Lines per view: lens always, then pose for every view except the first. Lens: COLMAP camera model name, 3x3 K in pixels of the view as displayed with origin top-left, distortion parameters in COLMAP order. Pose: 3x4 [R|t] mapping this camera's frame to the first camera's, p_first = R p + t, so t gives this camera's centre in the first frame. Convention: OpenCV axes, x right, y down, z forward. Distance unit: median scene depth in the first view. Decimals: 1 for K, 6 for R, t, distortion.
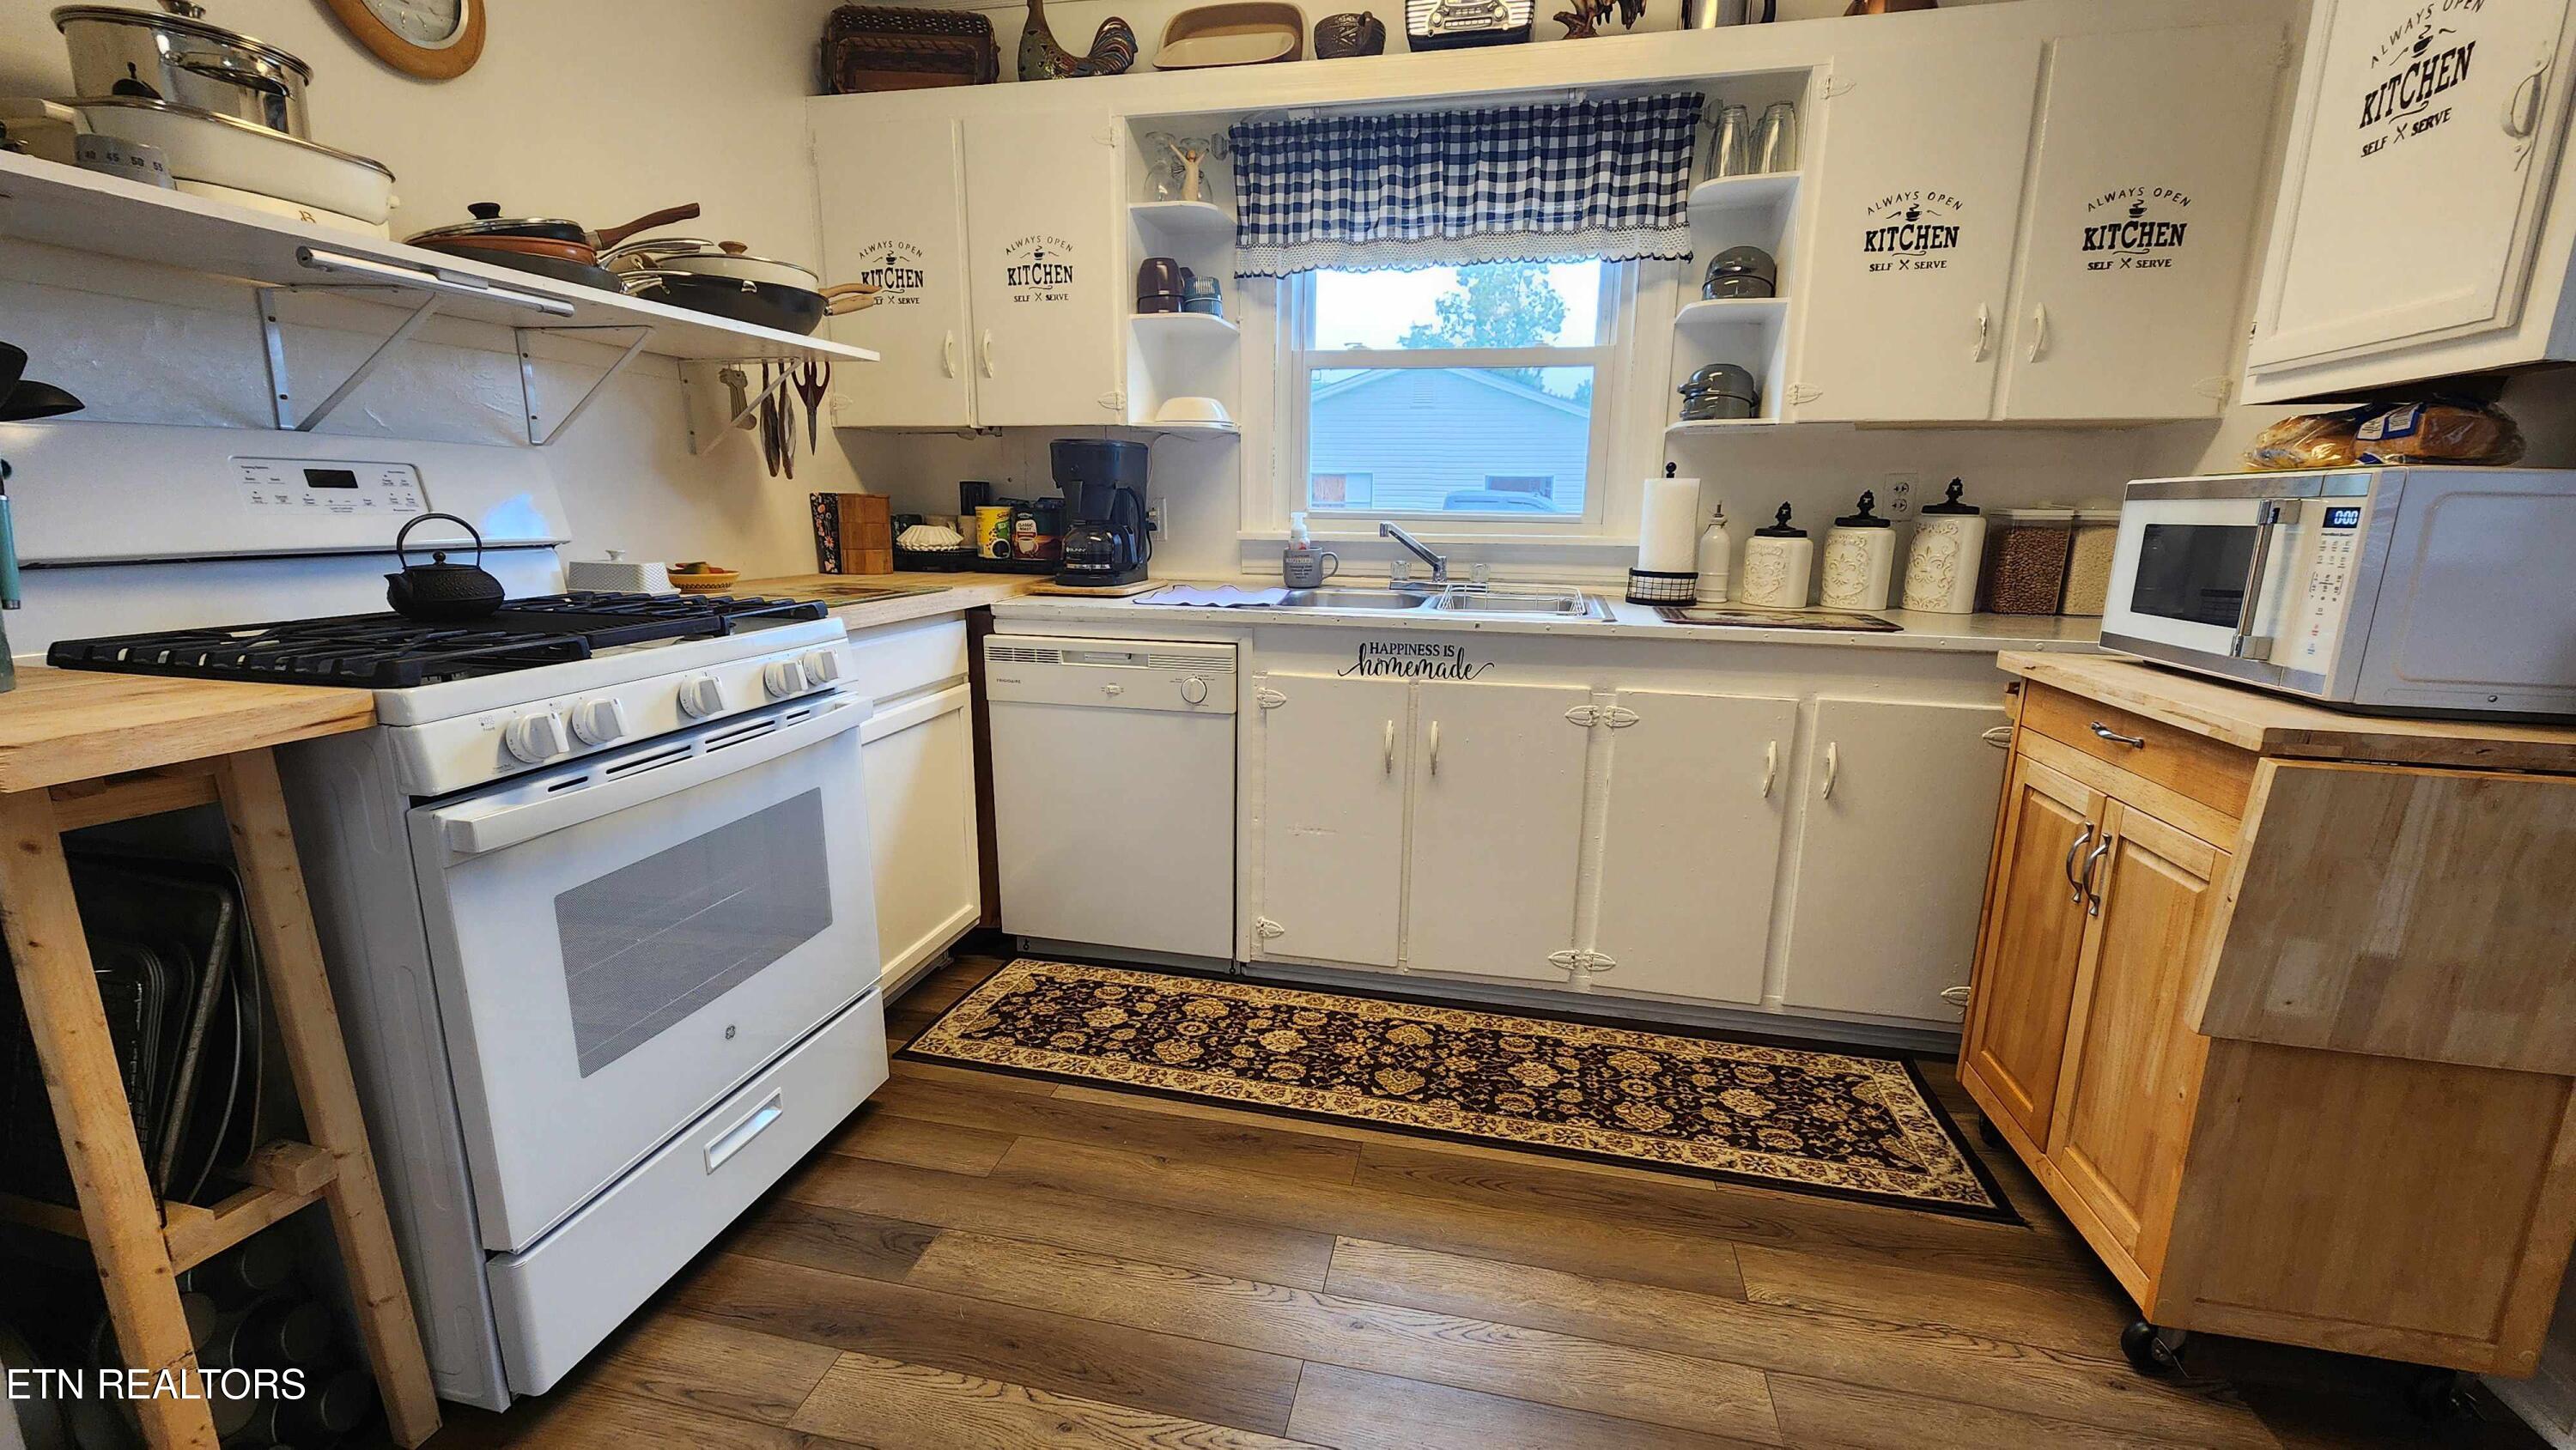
lens RADIAL K [[1051.5, 0, 1296.3], [0, 1051.5, 725.5], [0, 0, 1]] dist [-0.000249, 0.000563]
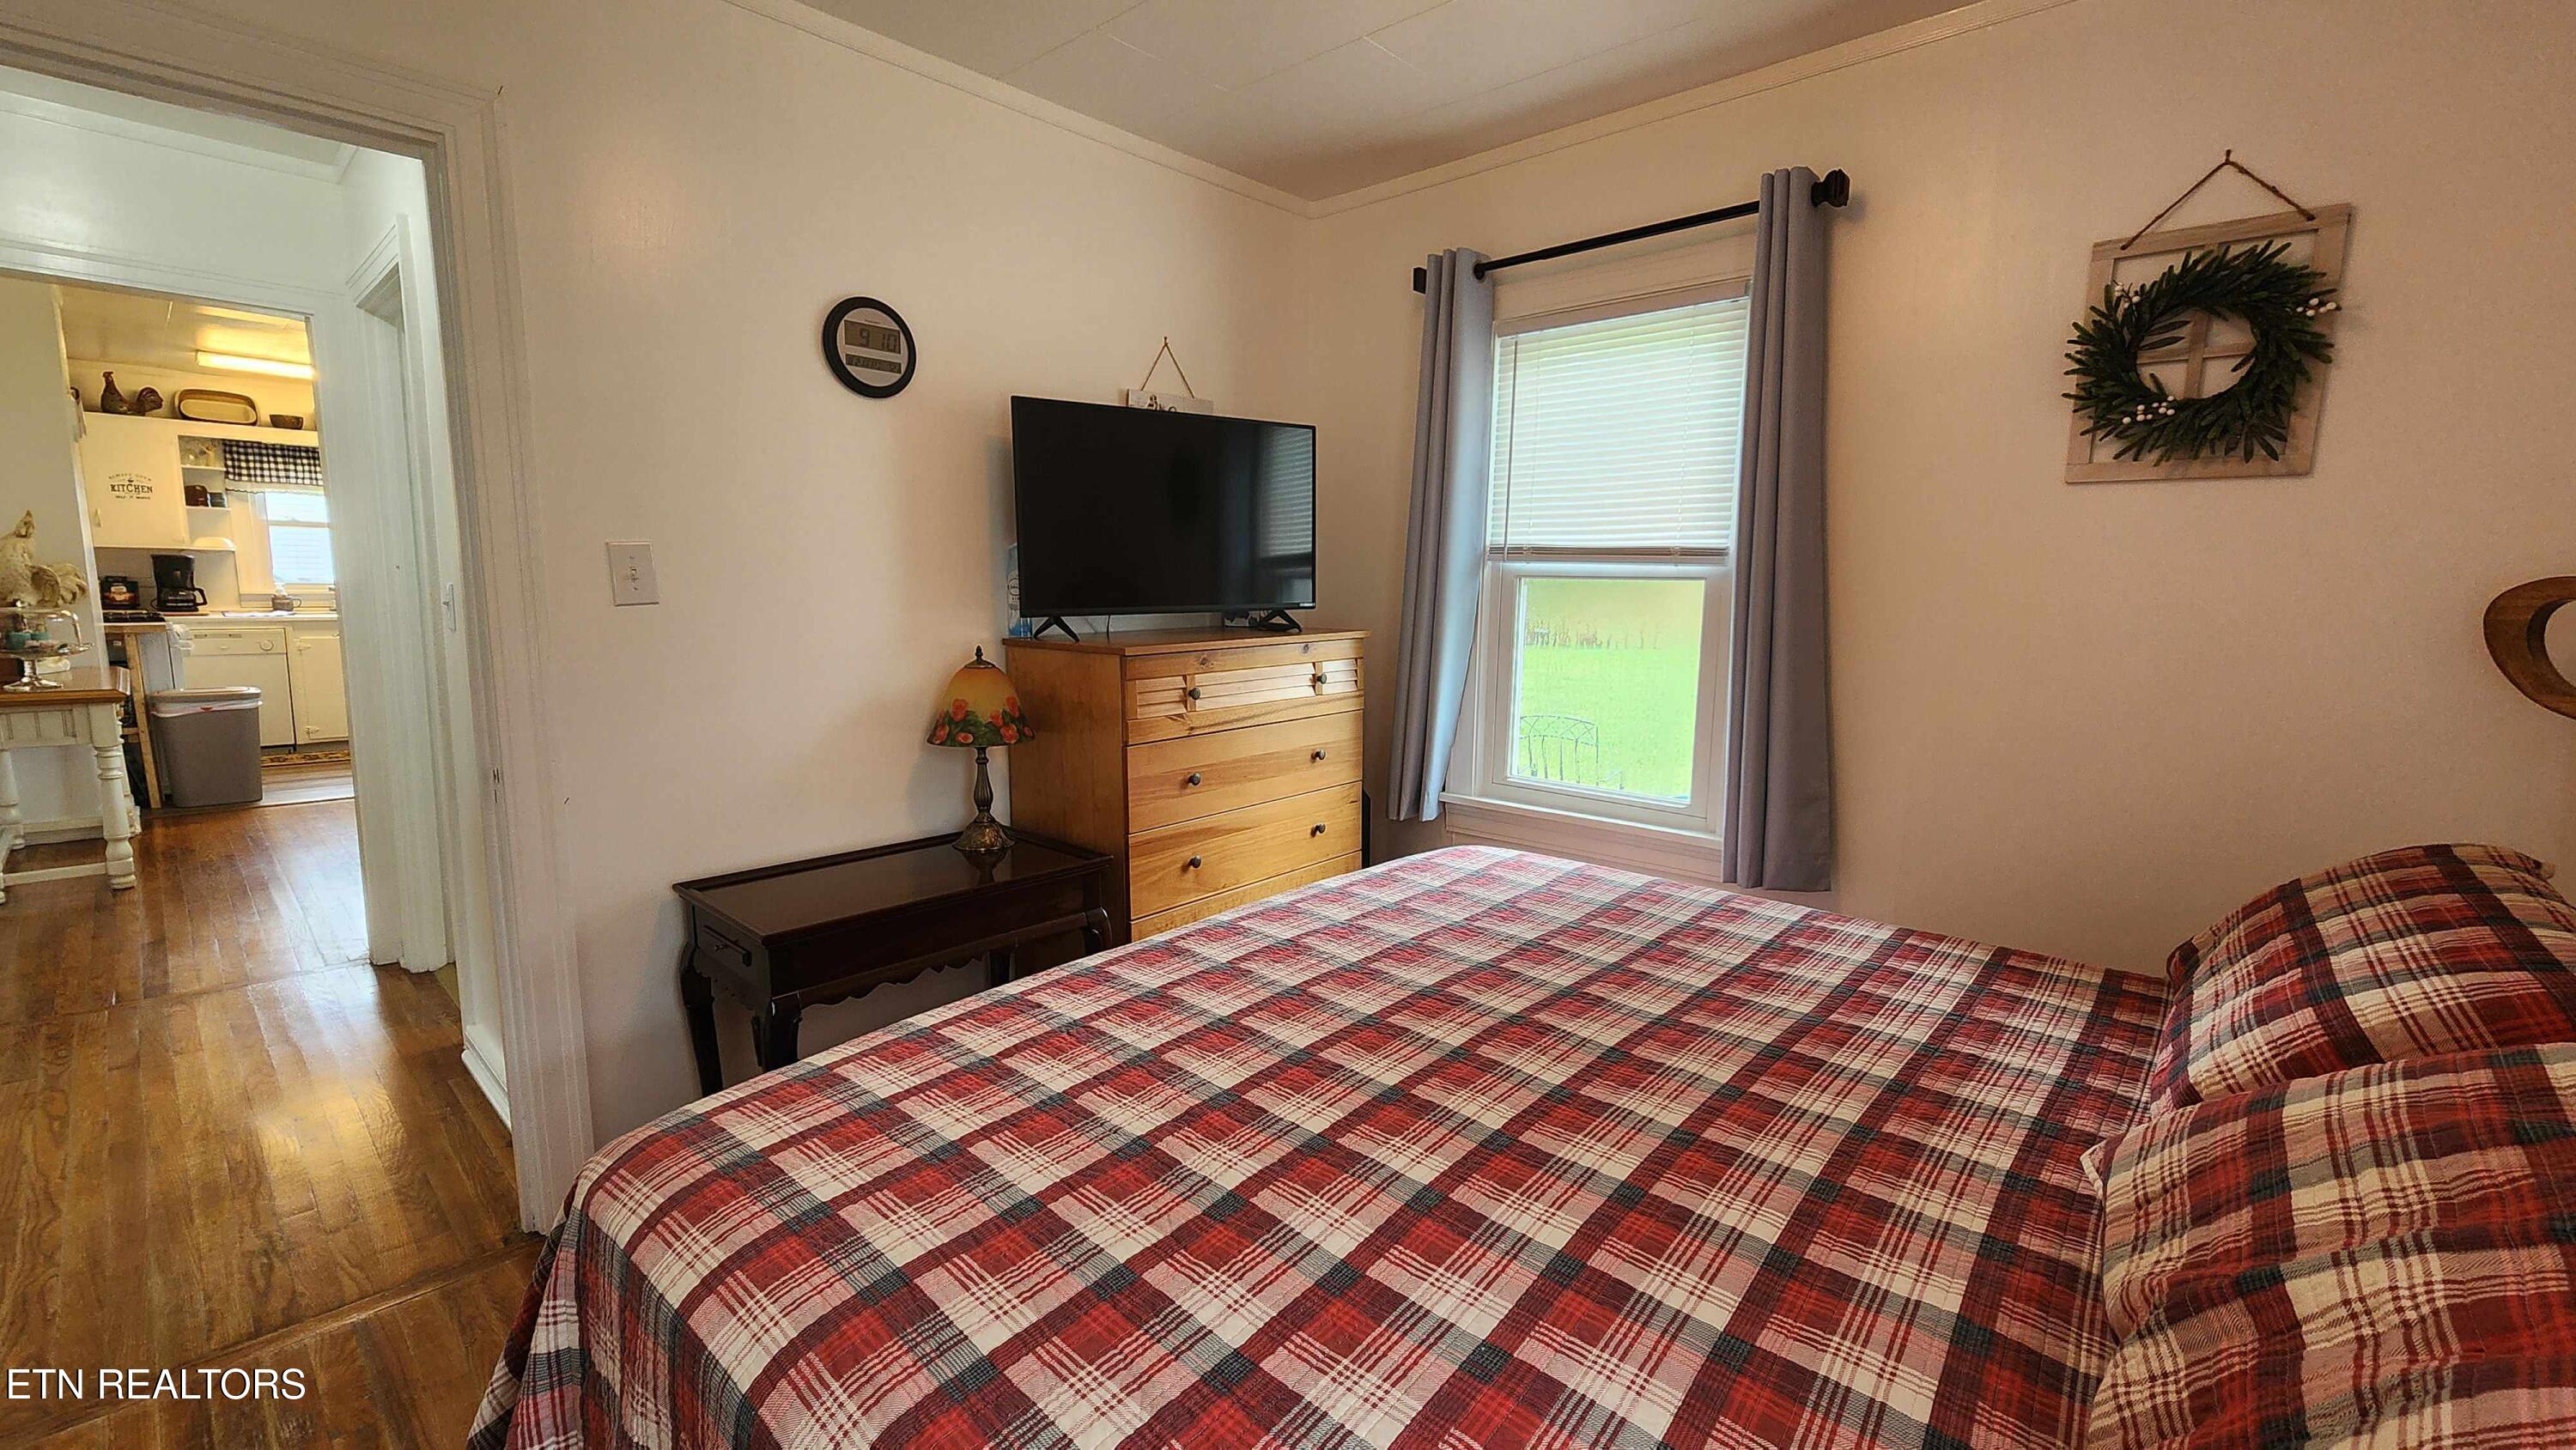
lens RADIAL K [[1051.5, 0, 1282.7], [0, 1051.5, 720.3], [0, 0, 1]] dist [-0.000249, 0.000563]
pose [[0.504989, -0.122332, 0.854413, -1.198470], [0.168476, 0.984835, 0.041430, 0.526129], [-0.846523, 0.123026, 0.517941, -2.851613]]
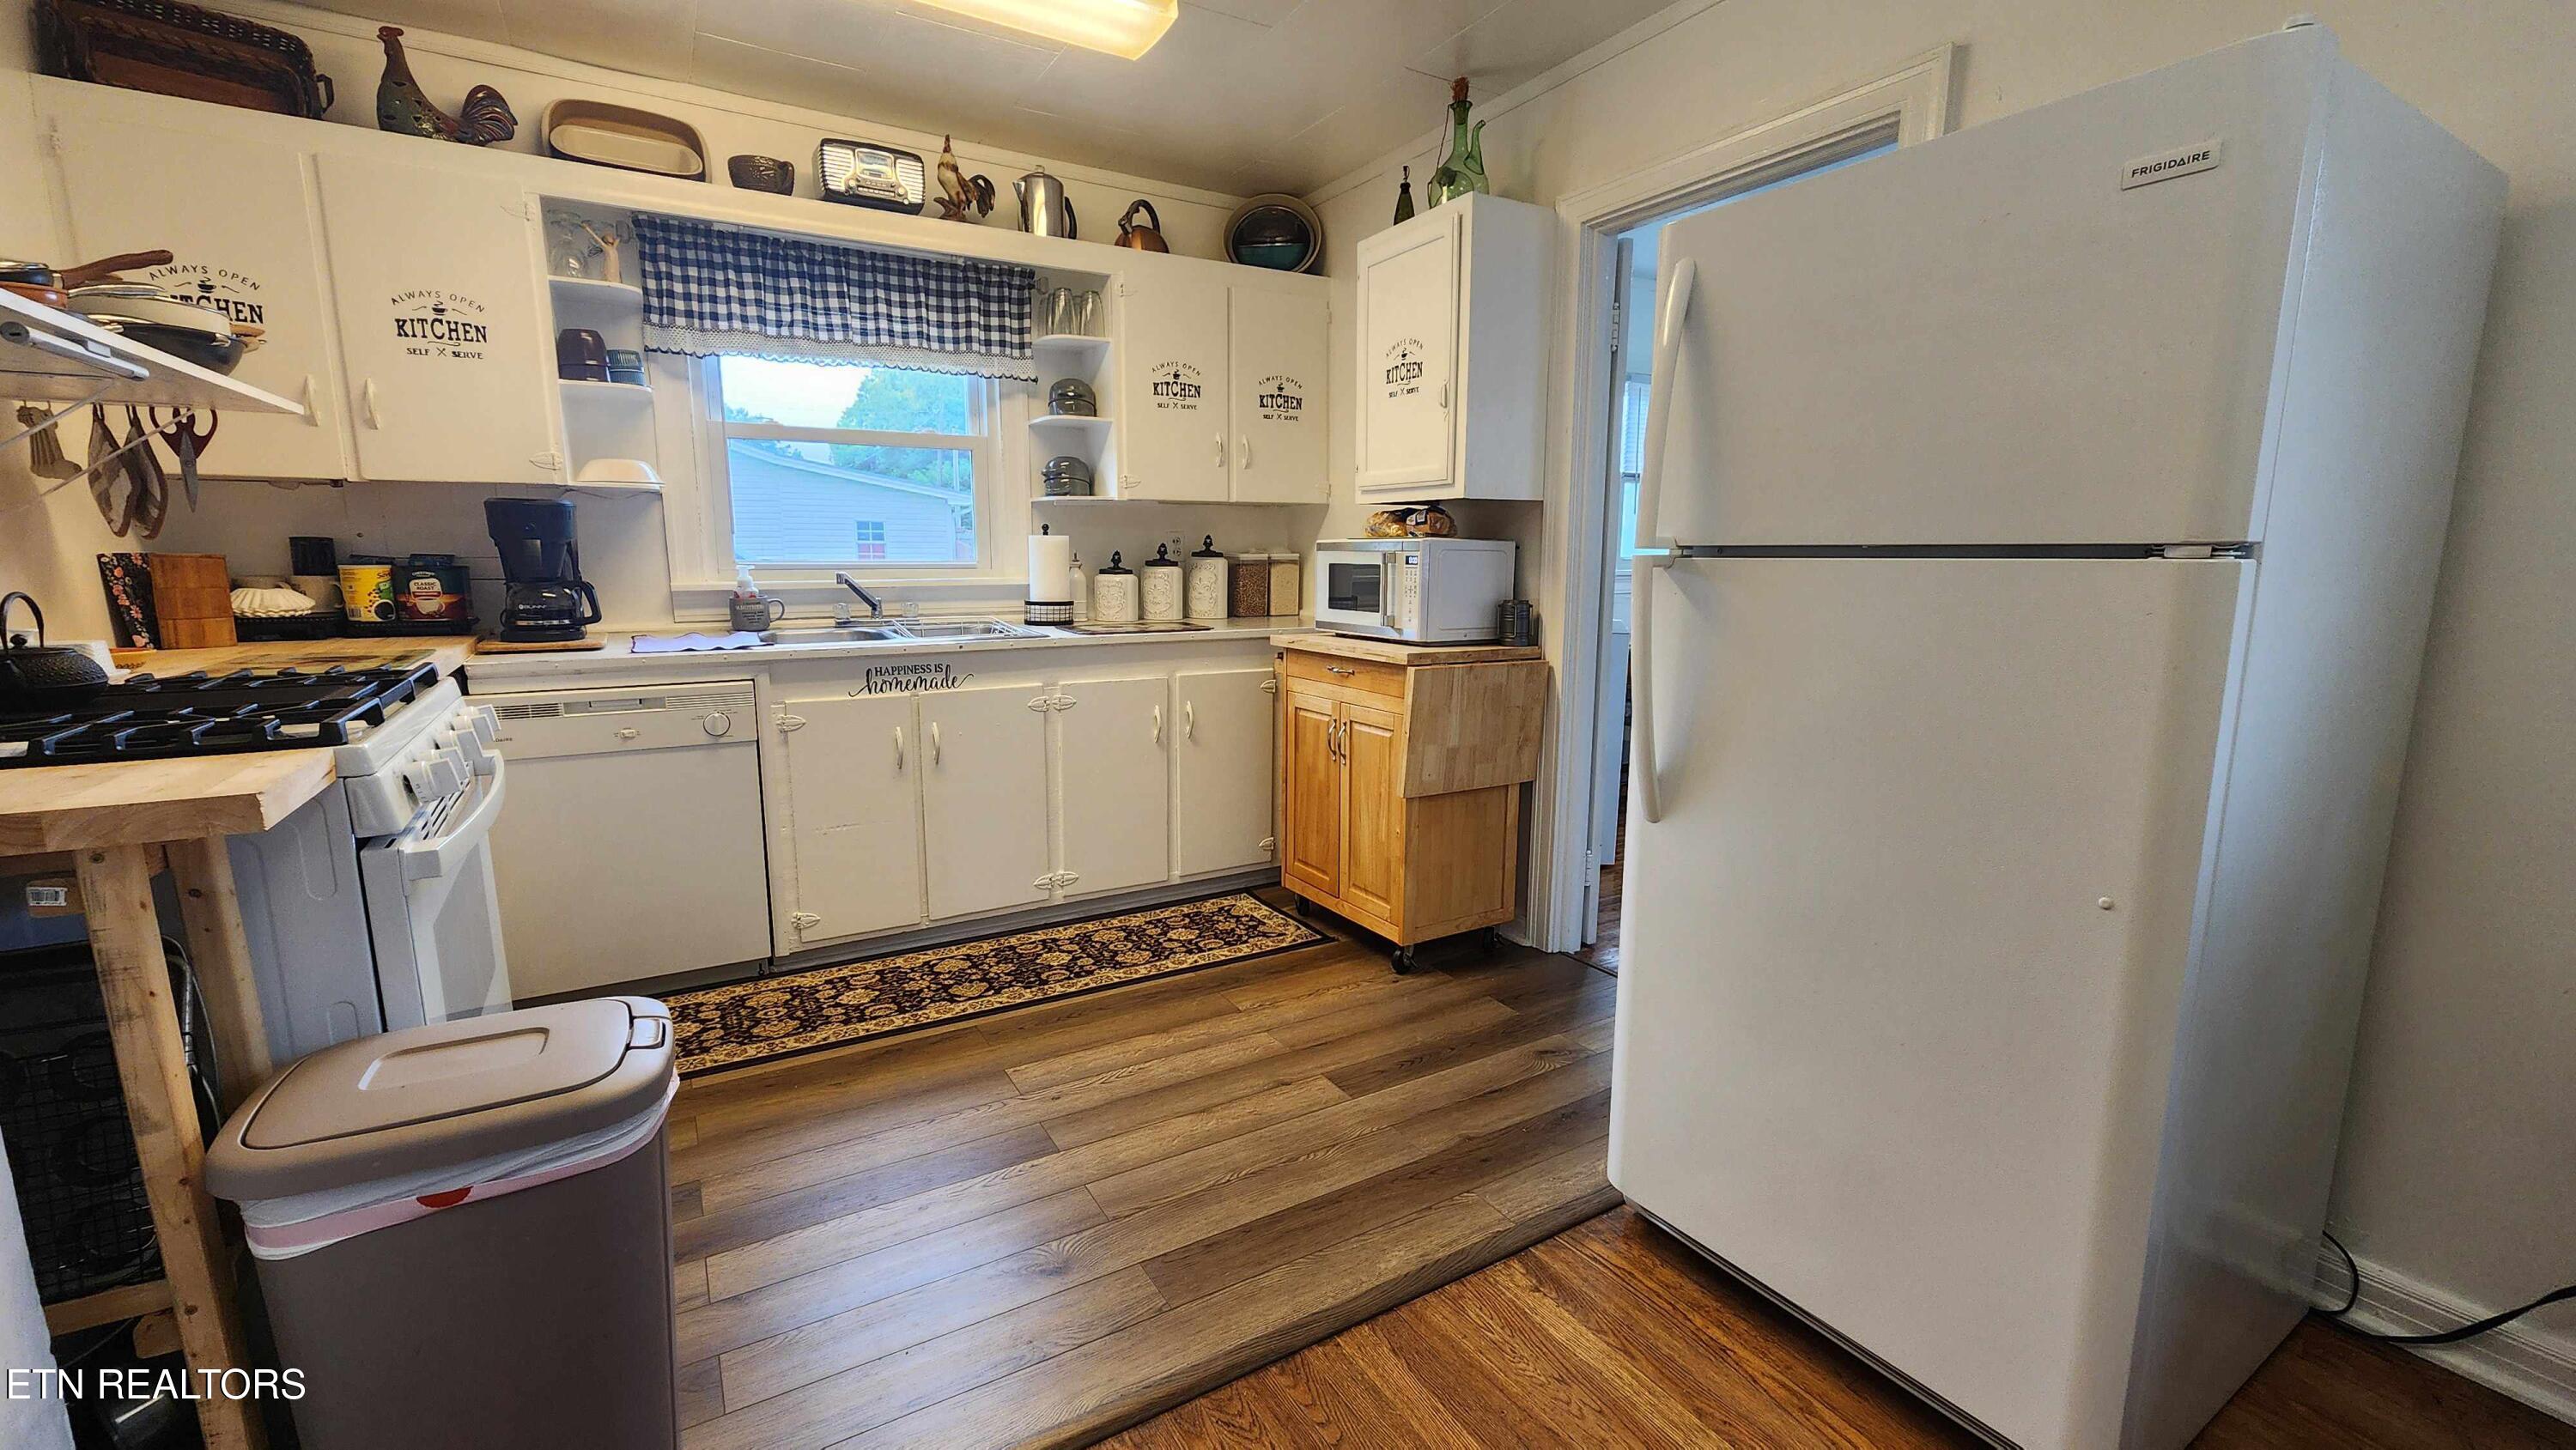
lens RADIAL K [[1051.5, 0, 1287.7], [0, 1051.5, 727.3], [0, 0, 1]] dist [-0.000249, 0.000563]
pose [[0.727192, -0.125773, 0.674813, -0.427529], [0.147110, 0.988785, 0.025763, 0.032655], [-0.670485, 0.080537, 0.737539, -0.254033]]
